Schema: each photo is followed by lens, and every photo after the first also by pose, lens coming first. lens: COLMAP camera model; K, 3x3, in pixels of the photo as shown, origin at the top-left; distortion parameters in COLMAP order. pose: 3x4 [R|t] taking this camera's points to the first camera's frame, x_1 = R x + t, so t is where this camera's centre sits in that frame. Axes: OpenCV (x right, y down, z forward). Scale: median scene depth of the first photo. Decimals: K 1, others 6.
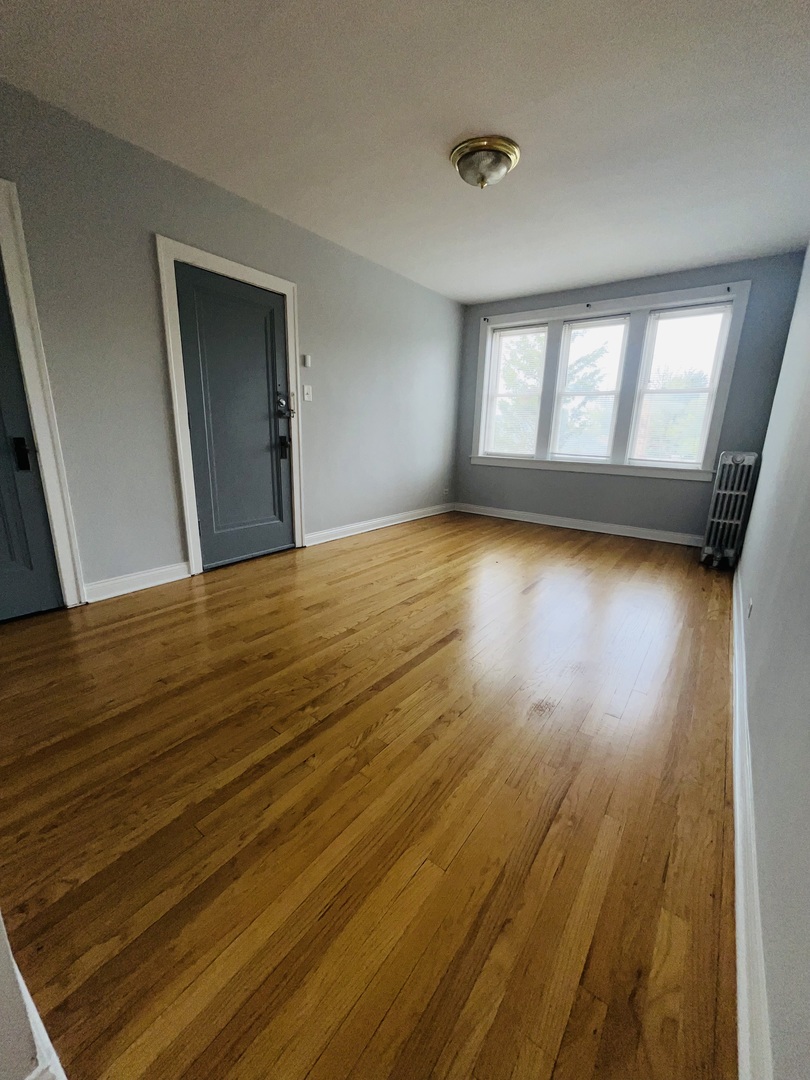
lens RADIAL K [[437.6, 0, 398.5], [0, 437.6, 544.9], [0, 0, 1]] dist [-0.003356, 0.000075]
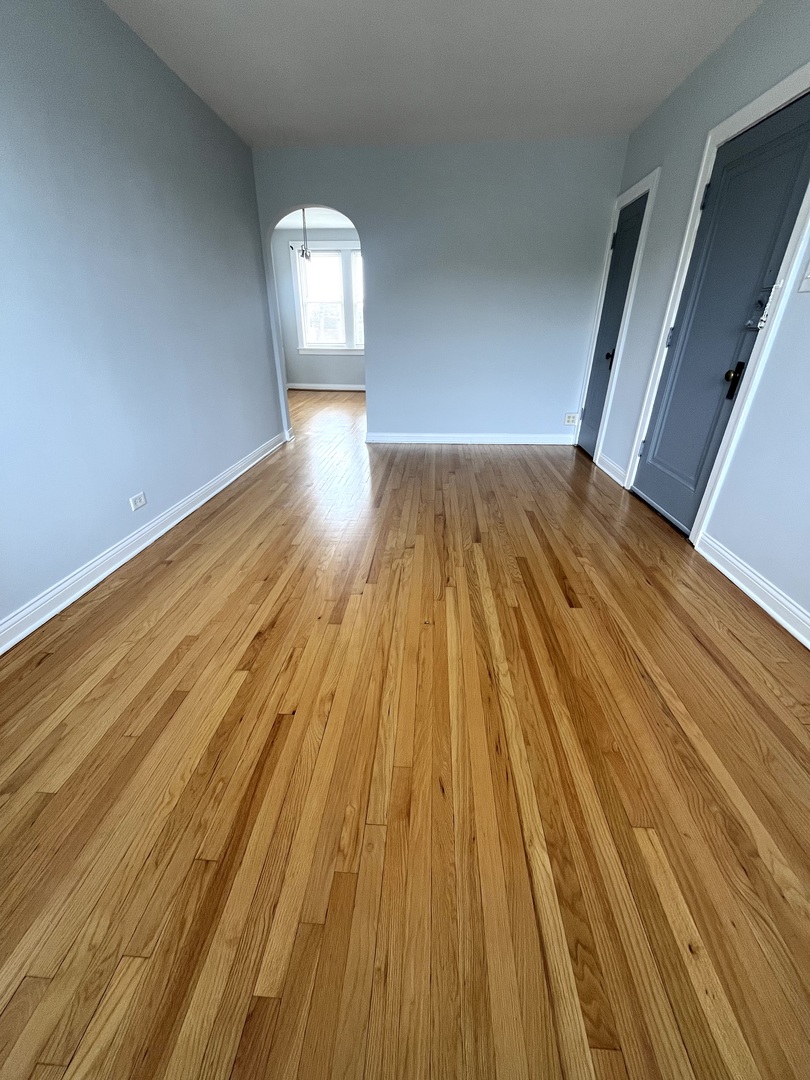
lens RADIAL K [[437.6, 0, 398.5], [0, 437.6, 544.9], [0, 0, 1]] dist [-0.003356, 0.000075]
pose [[-0.844732, 0.215766, -0.489768, 0.584834], [-0.158192, 0.773576, 0.613641, -0.407996], [0.511276, 0.595839, -0.619332, 1.508560]]
